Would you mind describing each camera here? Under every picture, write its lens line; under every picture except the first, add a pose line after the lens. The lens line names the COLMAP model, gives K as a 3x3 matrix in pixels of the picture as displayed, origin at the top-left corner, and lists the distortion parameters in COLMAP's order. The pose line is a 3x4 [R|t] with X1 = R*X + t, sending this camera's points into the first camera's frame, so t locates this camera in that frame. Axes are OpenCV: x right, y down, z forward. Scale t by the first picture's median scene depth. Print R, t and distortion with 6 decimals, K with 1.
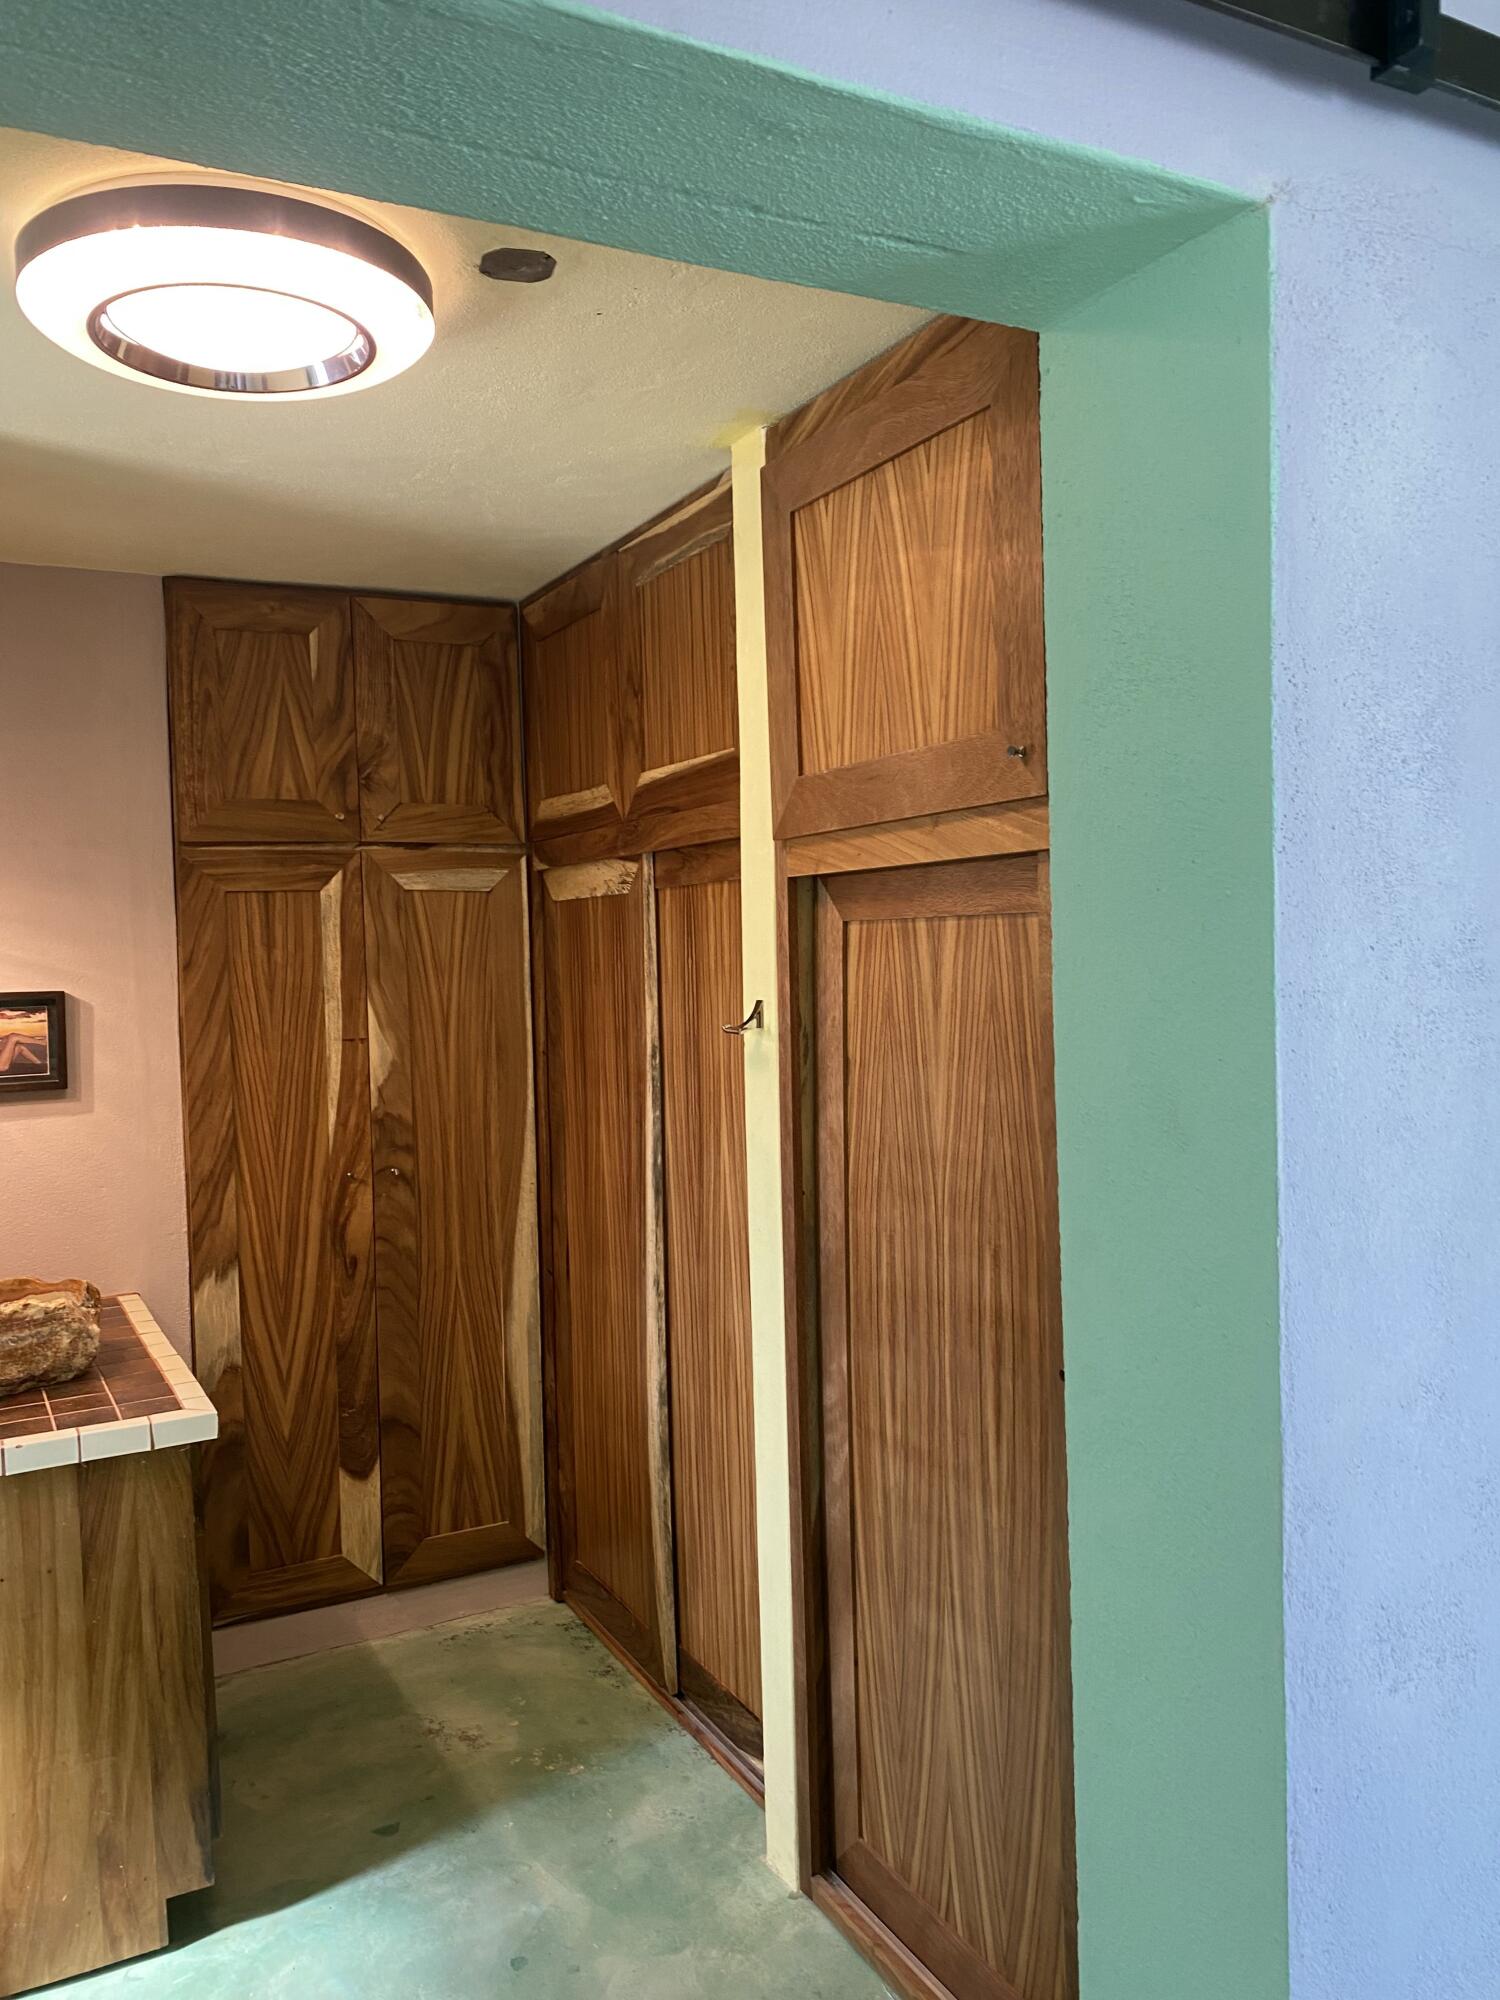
lens RADIAL K [[1515.6, 0, 750.0], [0, 1515.6, 1000.0], [0, 0, 1]] dist [0.000787, 0.000580]
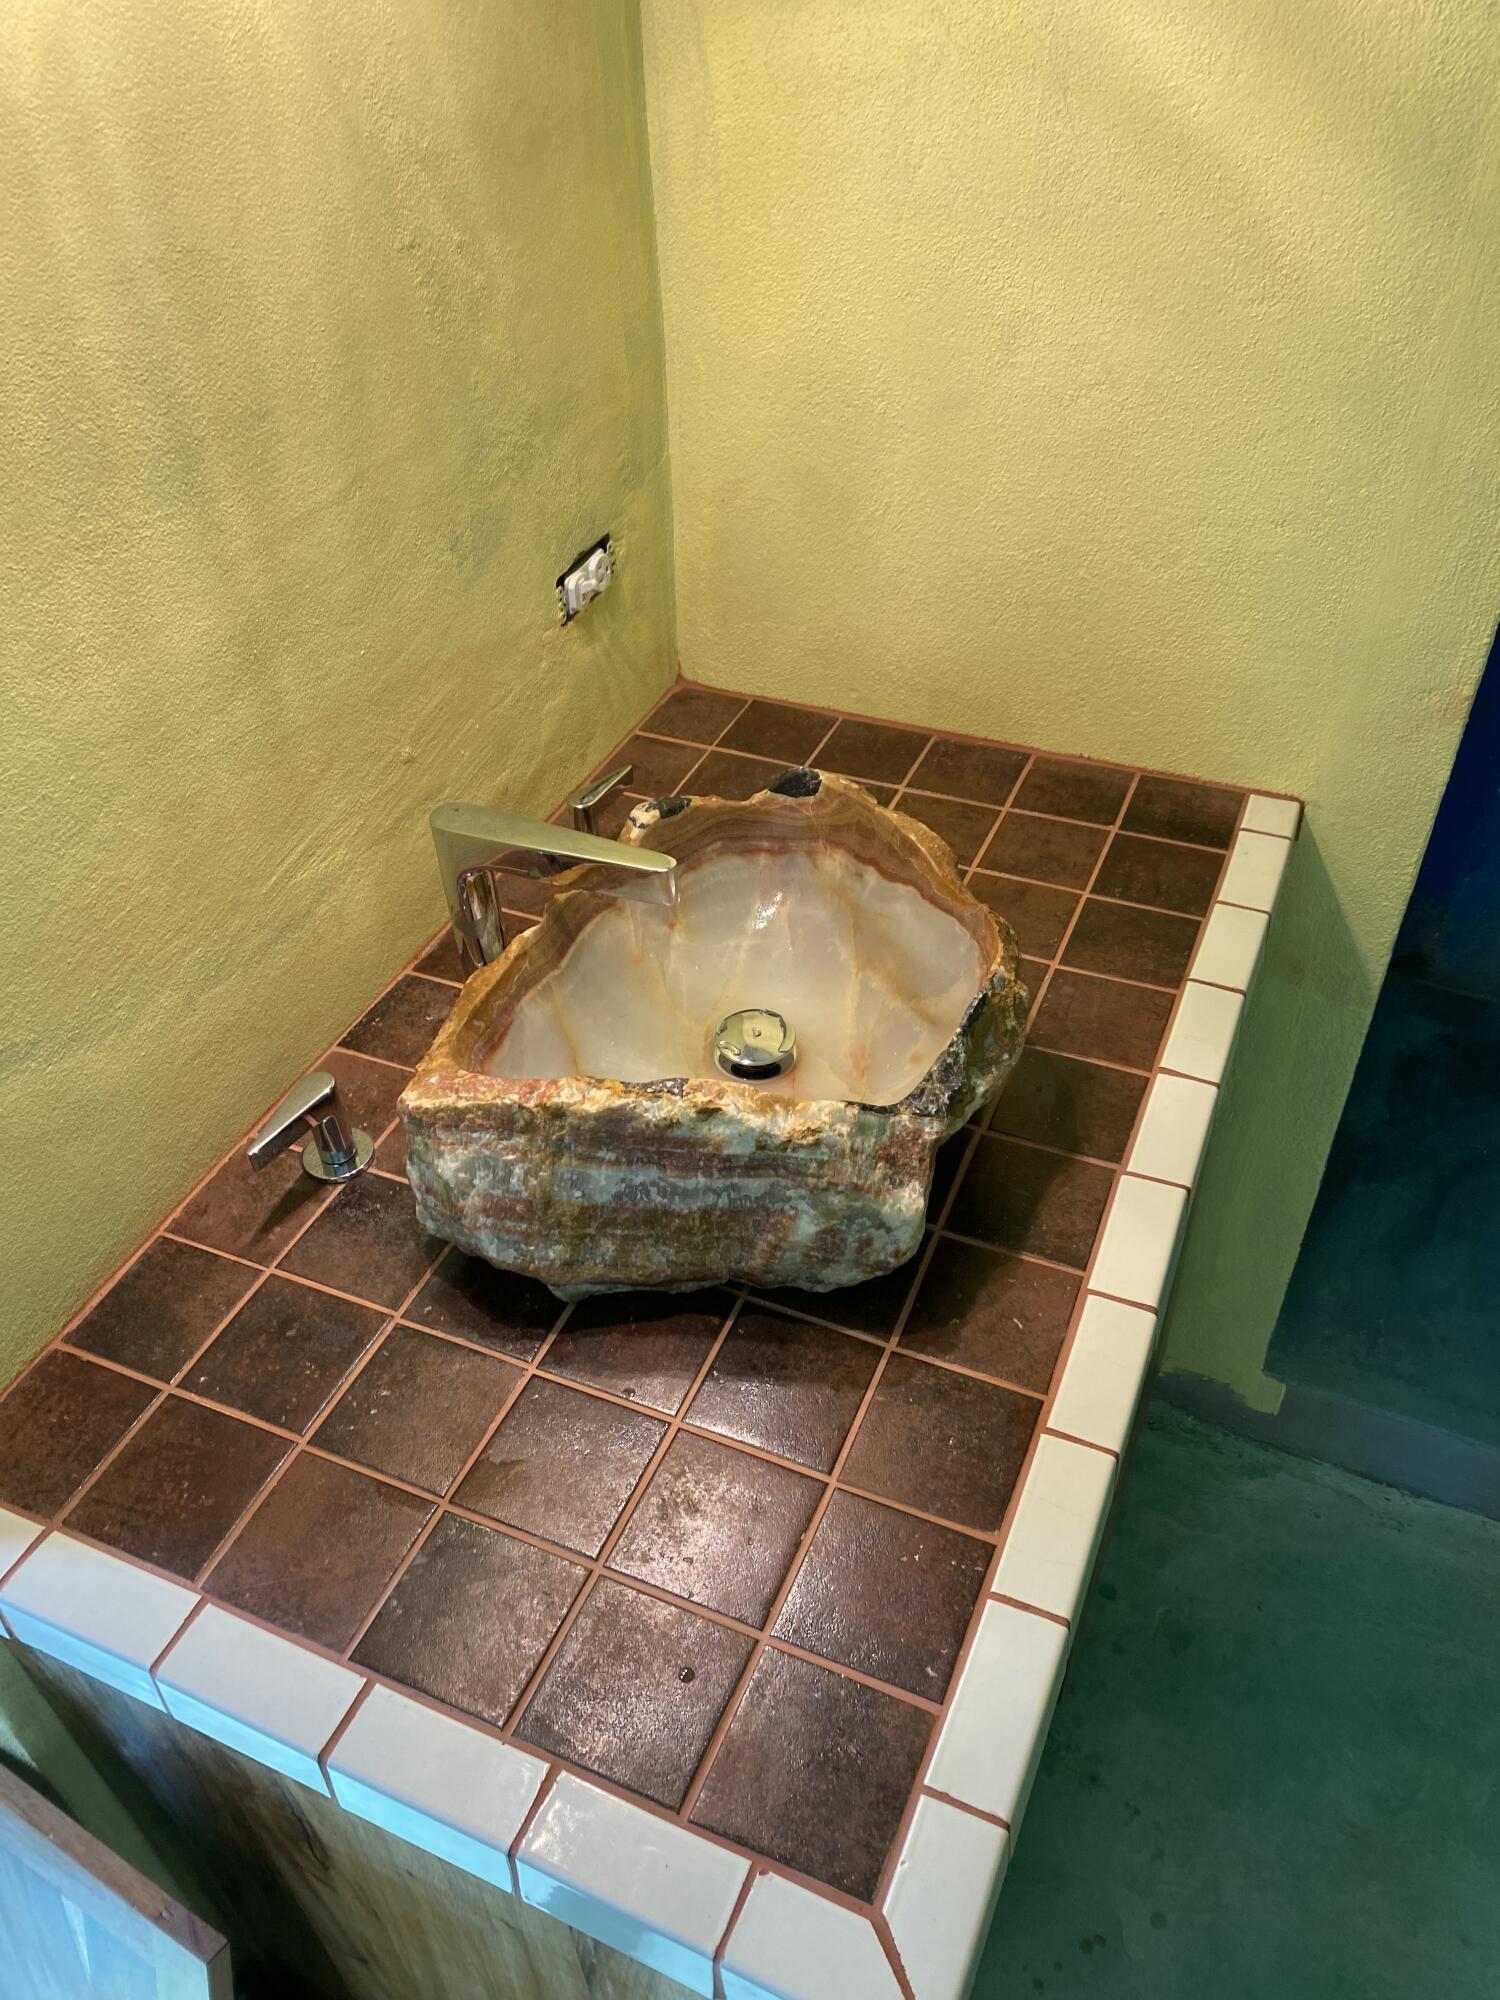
lens RADIAL K [[1515.6, 0, 750.0], [0, 1515.6, 1000.0], [0, 0, 1]] dist [0.000787, 0.000580]
pose [[0.626720, 0.511319, -0.588027, -0.291647], [-0.014801, 0.762286, 0.647071, -0.028132], [0.779104, -0.396829, 0.485308, 0.856345]]
